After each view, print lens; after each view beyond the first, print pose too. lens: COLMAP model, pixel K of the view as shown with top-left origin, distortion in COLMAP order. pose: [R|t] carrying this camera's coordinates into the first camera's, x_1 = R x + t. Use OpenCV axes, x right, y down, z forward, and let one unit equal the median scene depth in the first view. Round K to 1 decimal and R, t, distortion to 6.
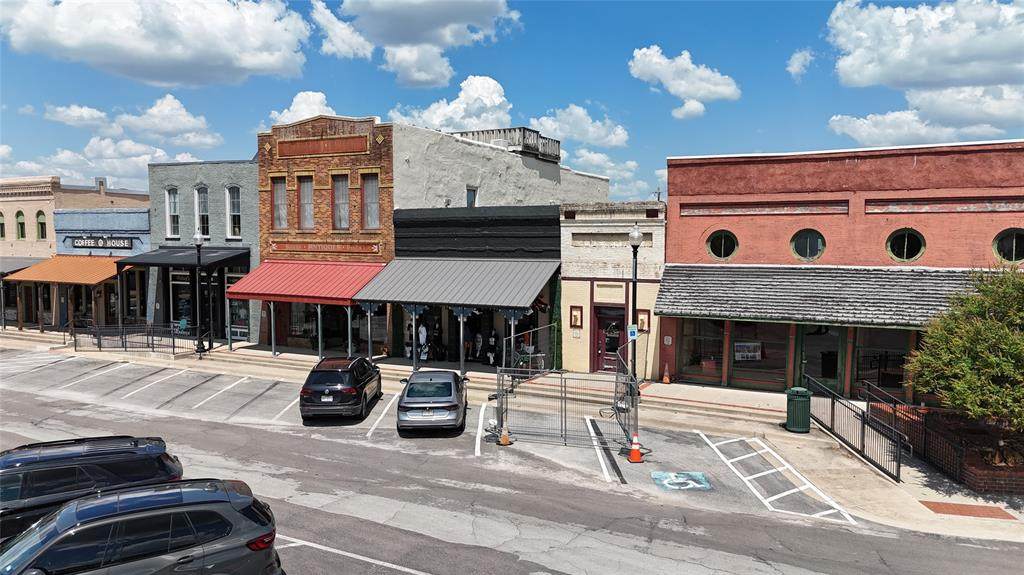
lens RADIAL K [[750.1, 0, 512.0], [0, 750.1, 287.5], [0, 0, 1]] dist [0.082466, -0.097228]
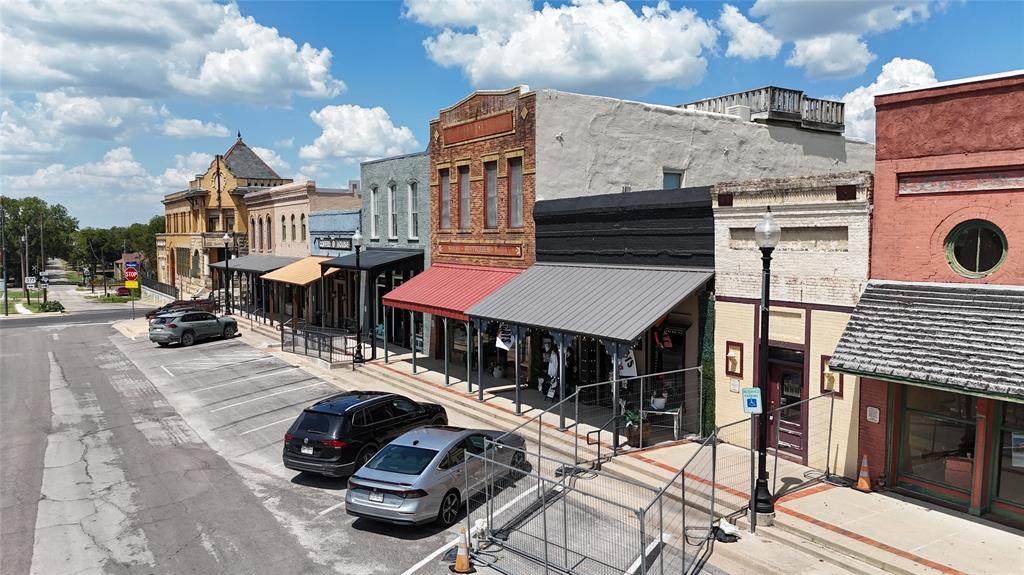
lens RADIAL K [[750.1, 0, 512.0], [0, 750.1, 287.5], [0, 0, 1]] dist [0.082466, -0.097228]
pose [[0.875742, 0.029652, -0.481868, 0.218603], [-0.031031, 0.999505, 0.005111, -0.018429], [0.481781, 0.010477, 0.876229, 0.326896]]
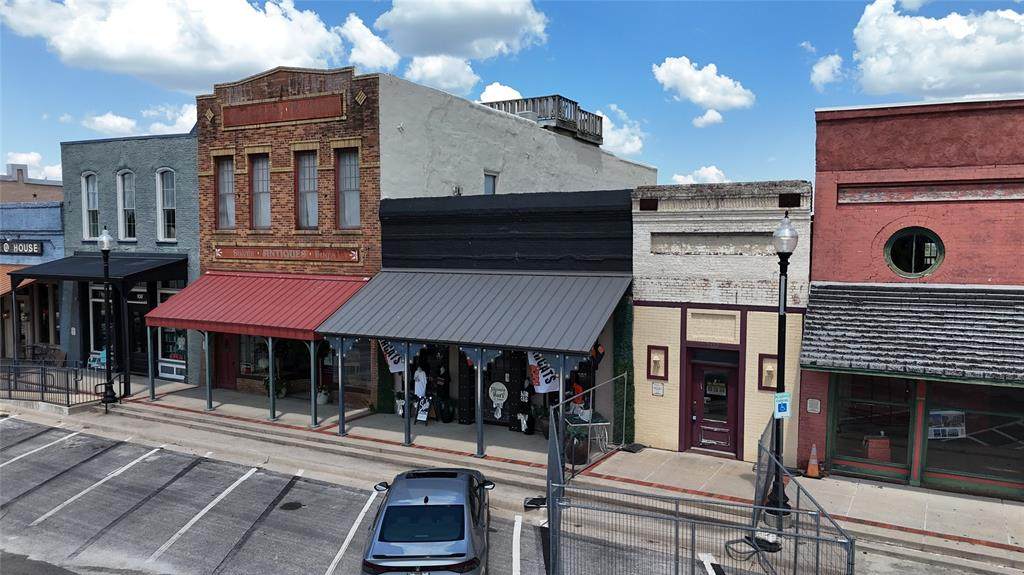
lens RADIAL K [[750.1, 0, 512.0], [0, 750.1, 287.5], [0, 0, 1]] dist [0.082466, -0.097228]
pose [[0.999893, 0.001806, -0.014529, -0.028306], [-0.001893, 0.999980, -0.005966, -0.020467], [0.014518, 0.005993, 0.999877, 0.336655]]
